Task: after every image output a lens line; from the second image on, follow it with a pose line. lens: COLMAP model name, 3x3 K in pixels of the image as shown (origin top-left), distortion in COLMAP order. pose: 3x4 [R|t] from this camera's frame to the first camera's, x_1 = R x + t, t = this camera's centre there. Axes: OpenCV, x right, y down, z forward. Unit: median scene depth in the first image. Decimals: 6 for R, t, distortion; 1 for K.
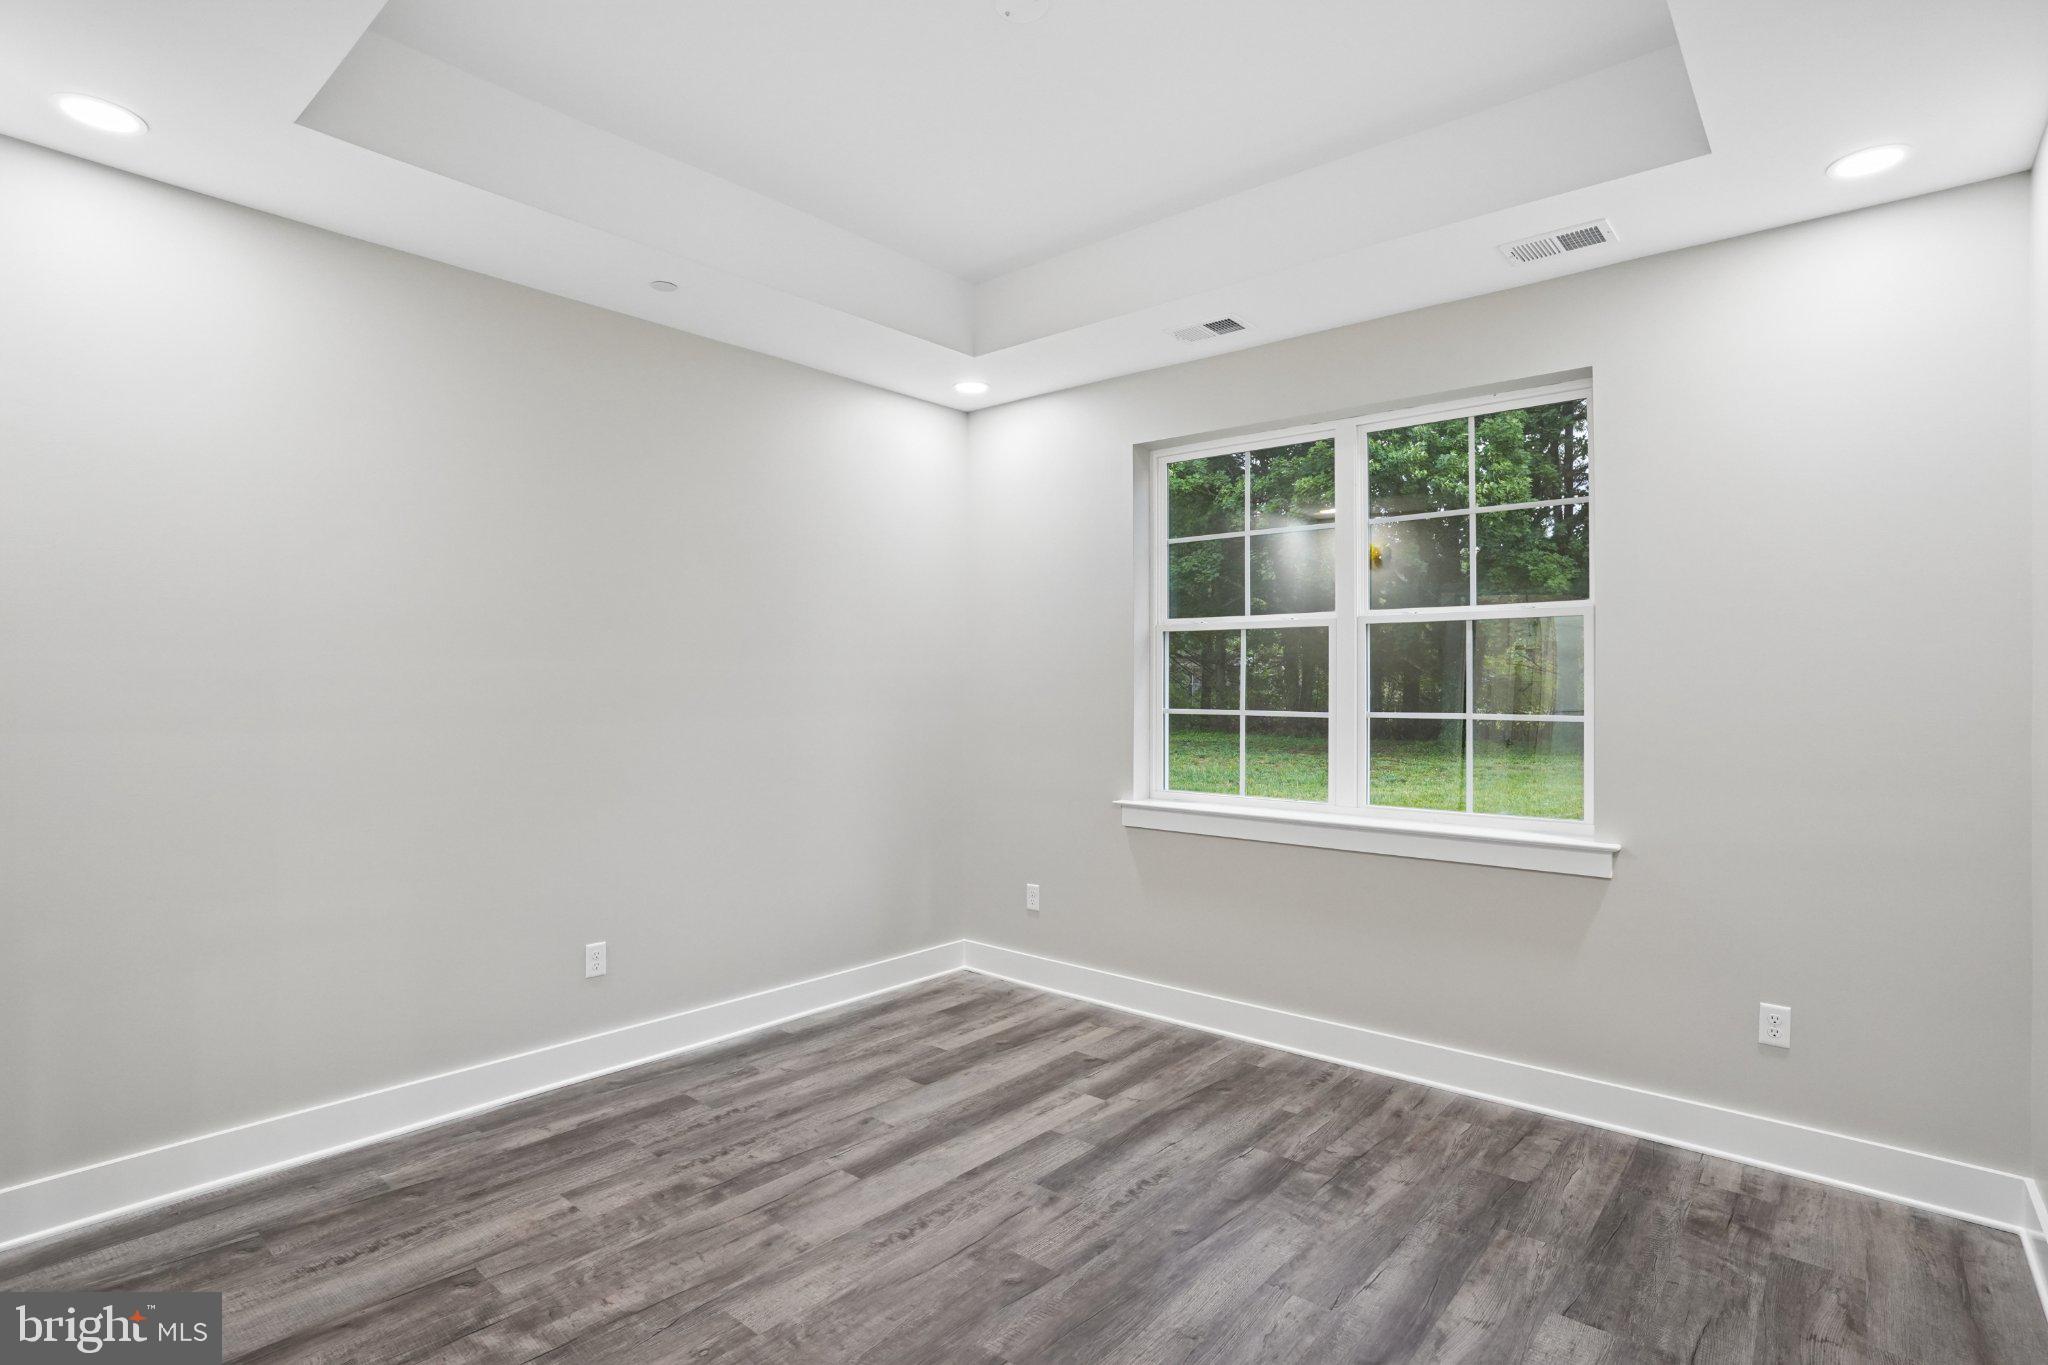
lens RADIAL K [[1038.1, 0, 1012.4], [0, 1038.1, 680.0], [0, 0, 1]] dist [-0.084945, 0.041402]
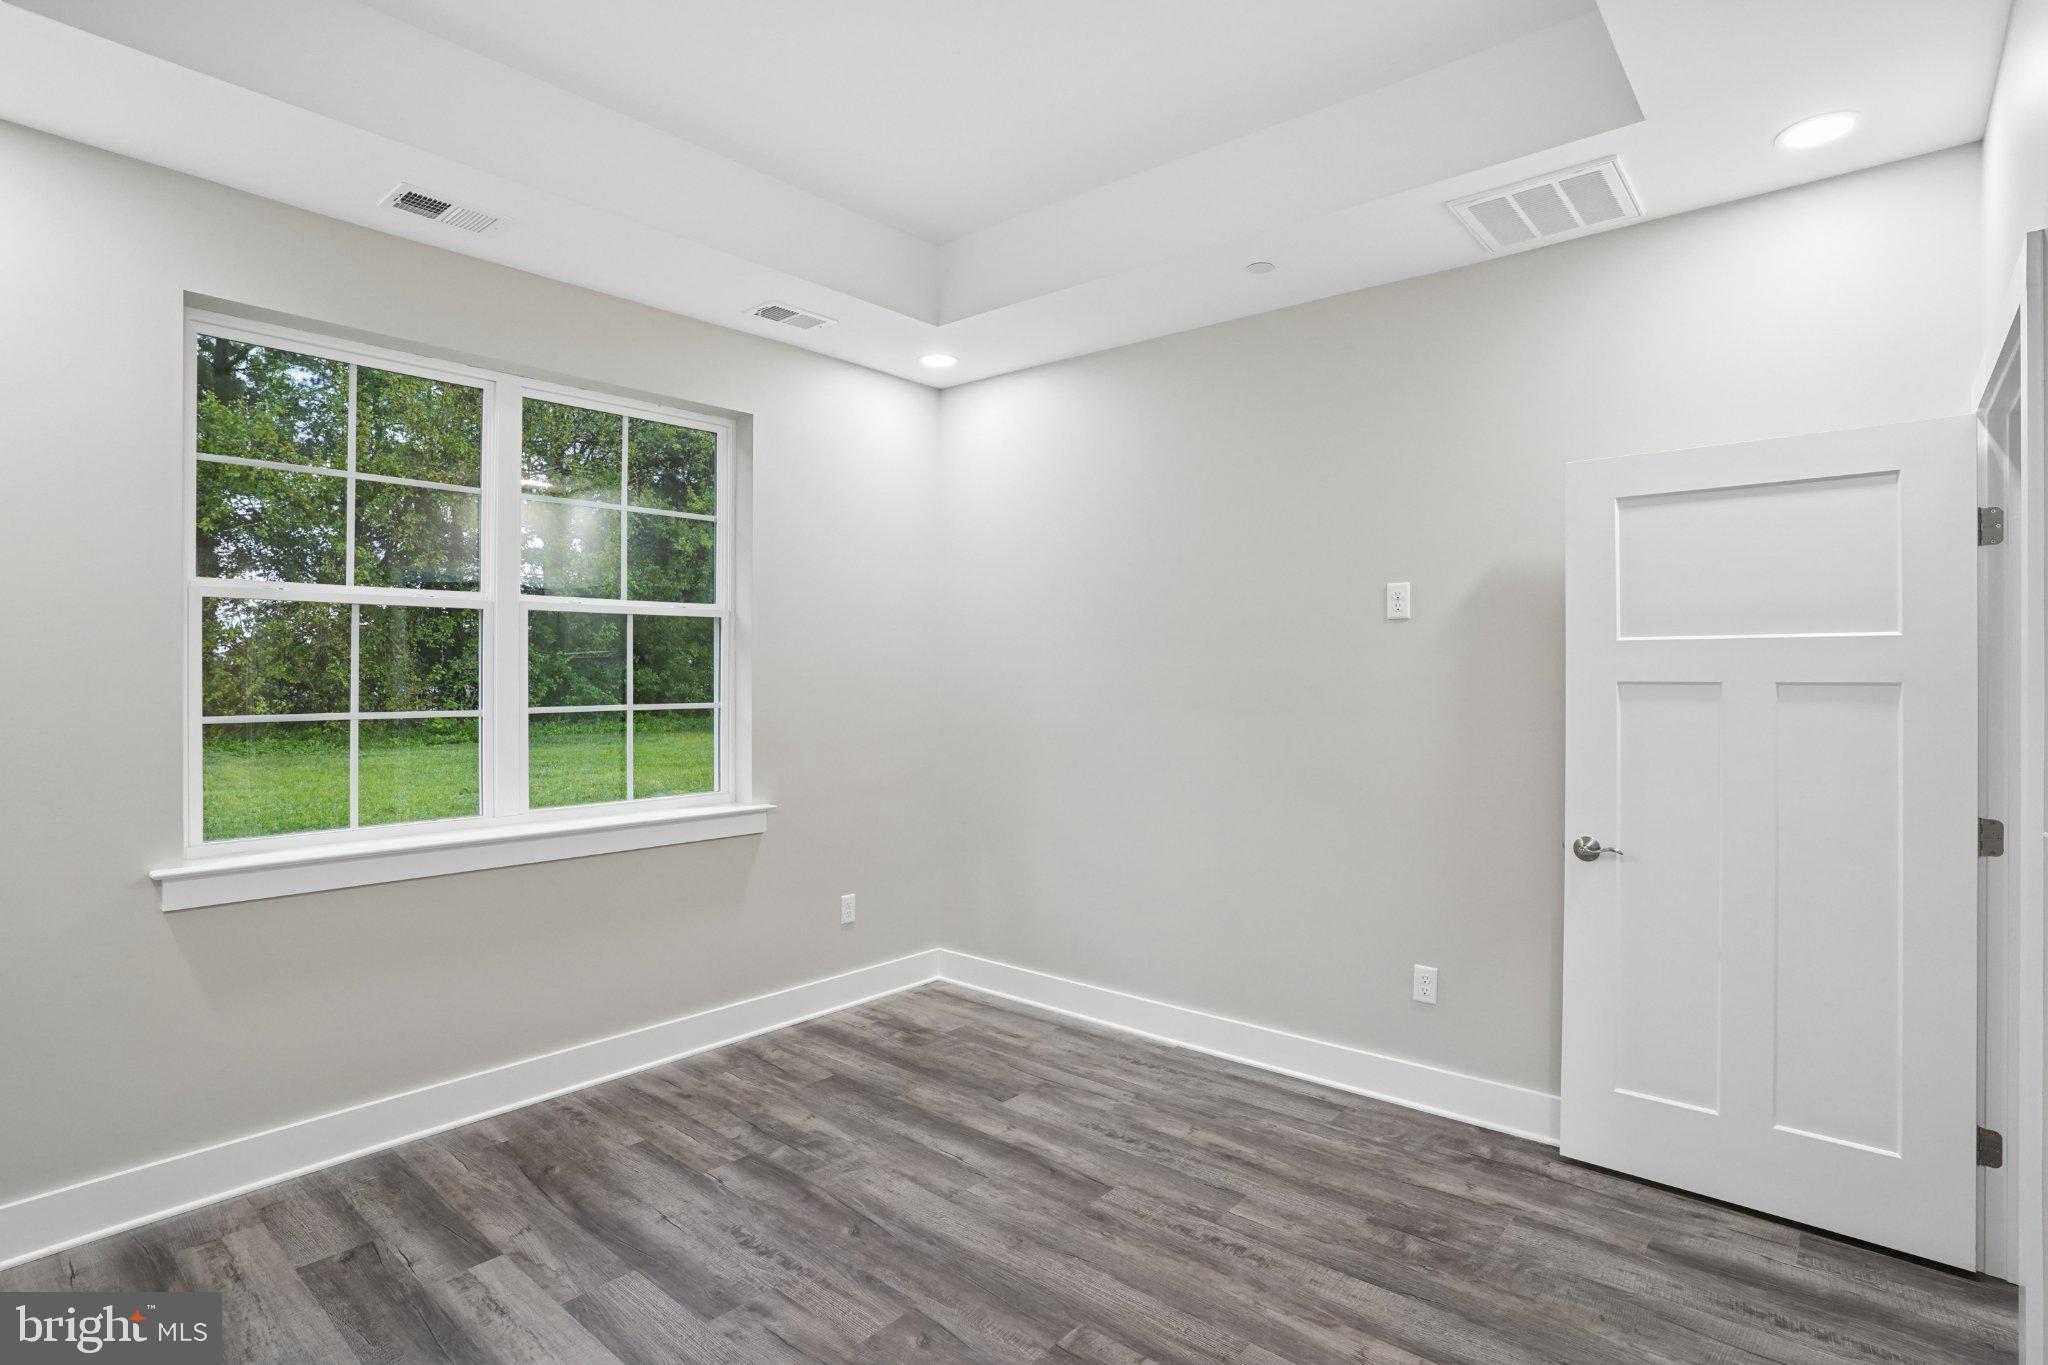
lens RADIAL K [[1041.1, 0, 1042.9], [0, 1041.1, 663.4], [0, 0, 1]] dist [-0.057676, 0.025642]
pose [[-0.029453, -0.001219, 0.999565, -0.728998], [-0.009569, 0.999954, 0.000938, -0.016241], [-0.999520, -0.009537, -0.029463, 0.729262]]
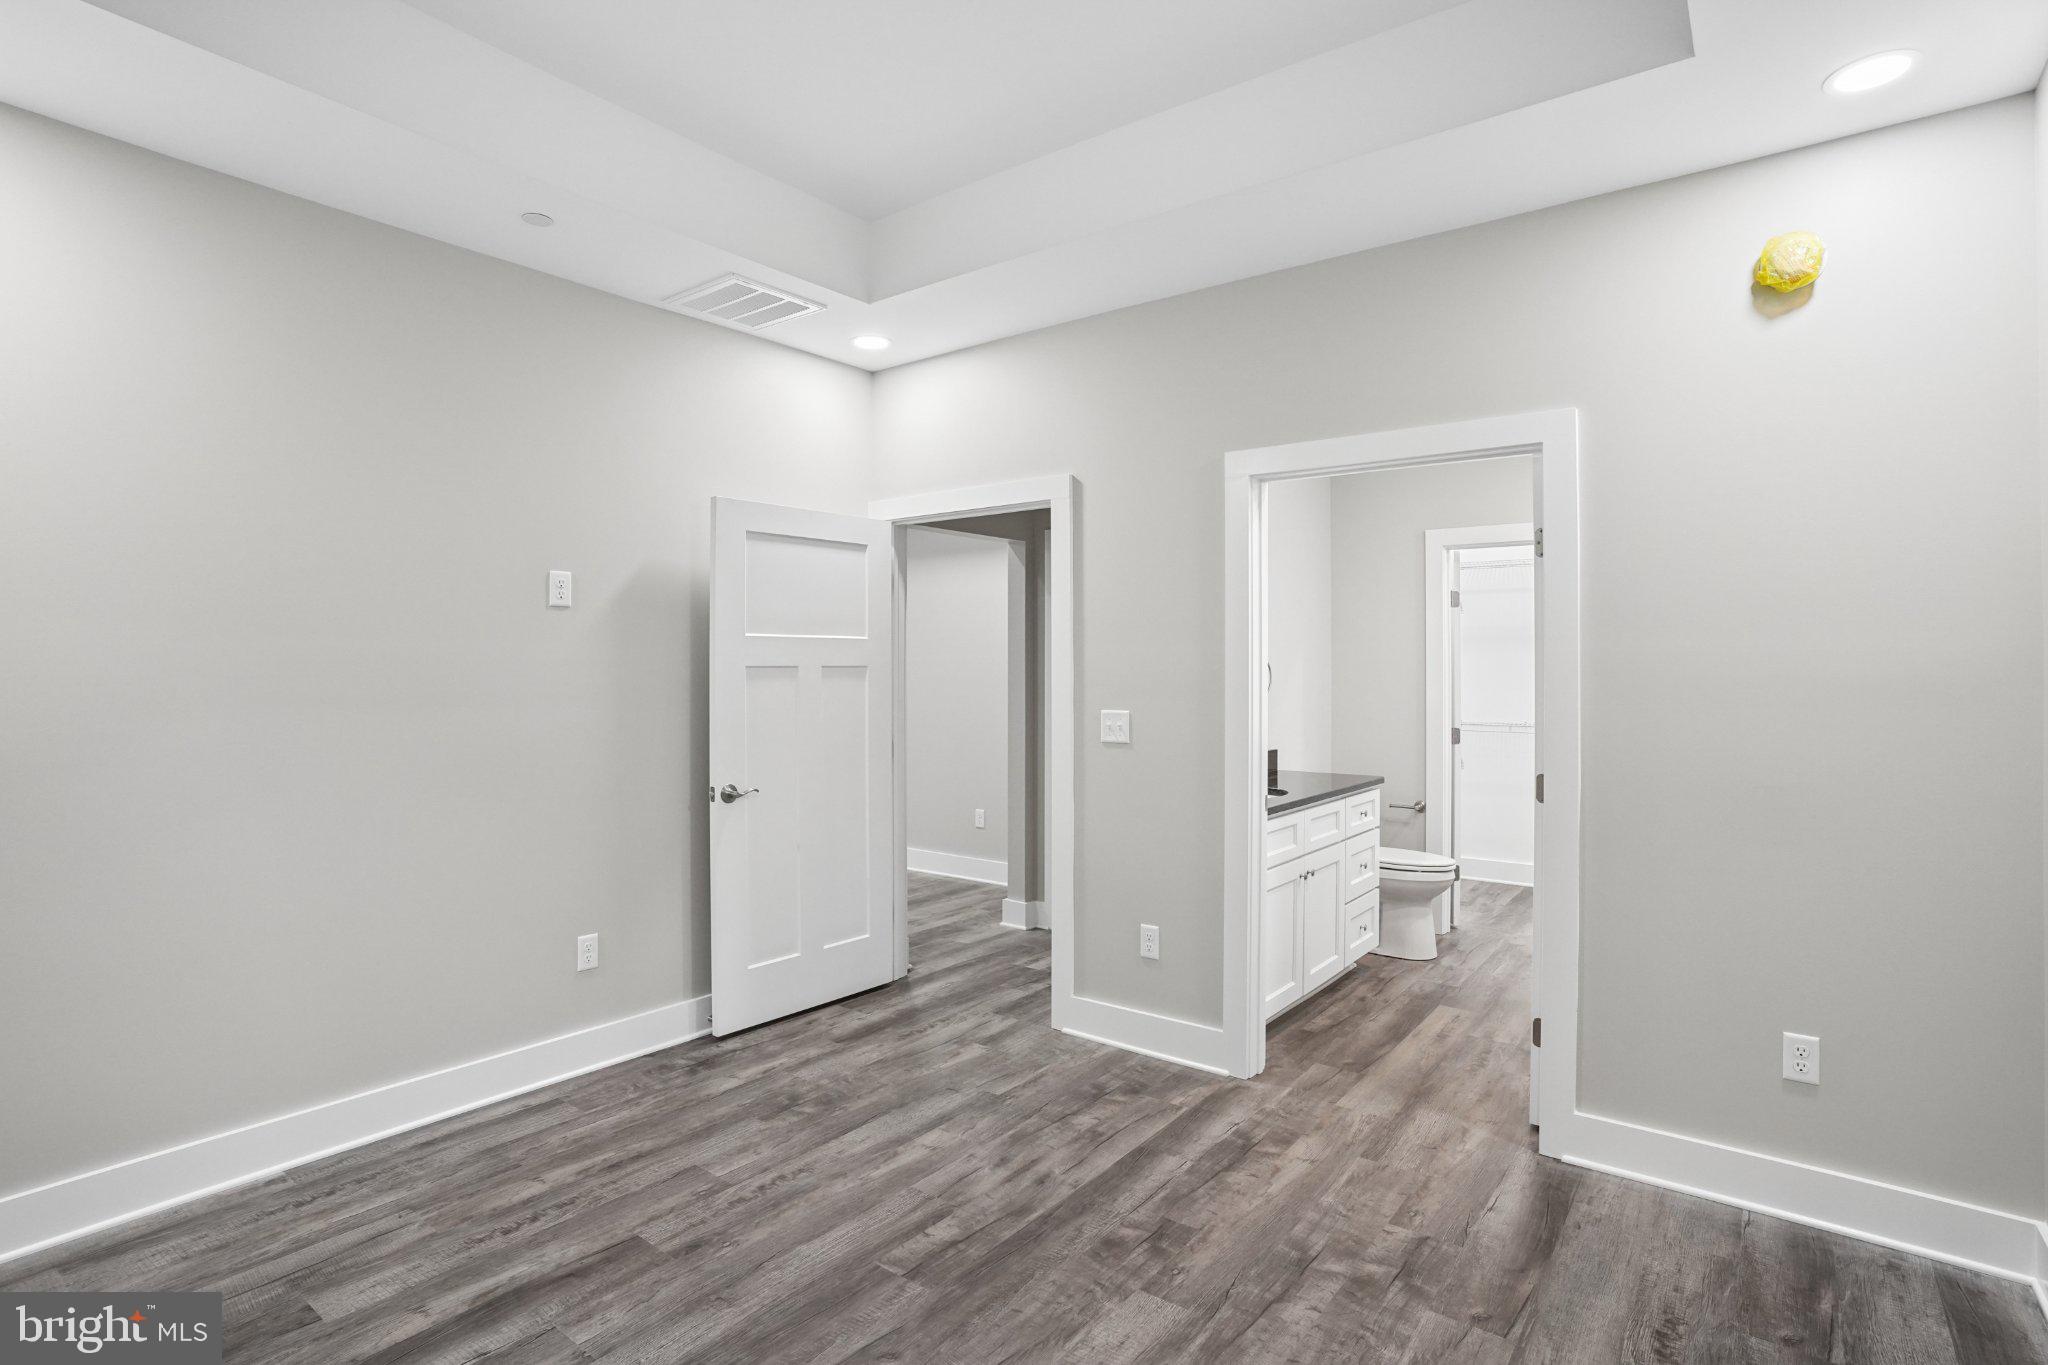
lens RADIAL K [[1004.8, 0, 1024.0], [0, 1004.8, 682.5], [0, 0, 1]] dist [-0.079438, 0.036682]
pose [[-0.997676, -0.005527, -0.067911, -0.043780], [-0.005842, 0.999973, 0.004436, 0.009481], [0.067885, 0.004822, -0.997682, 1.448749]]
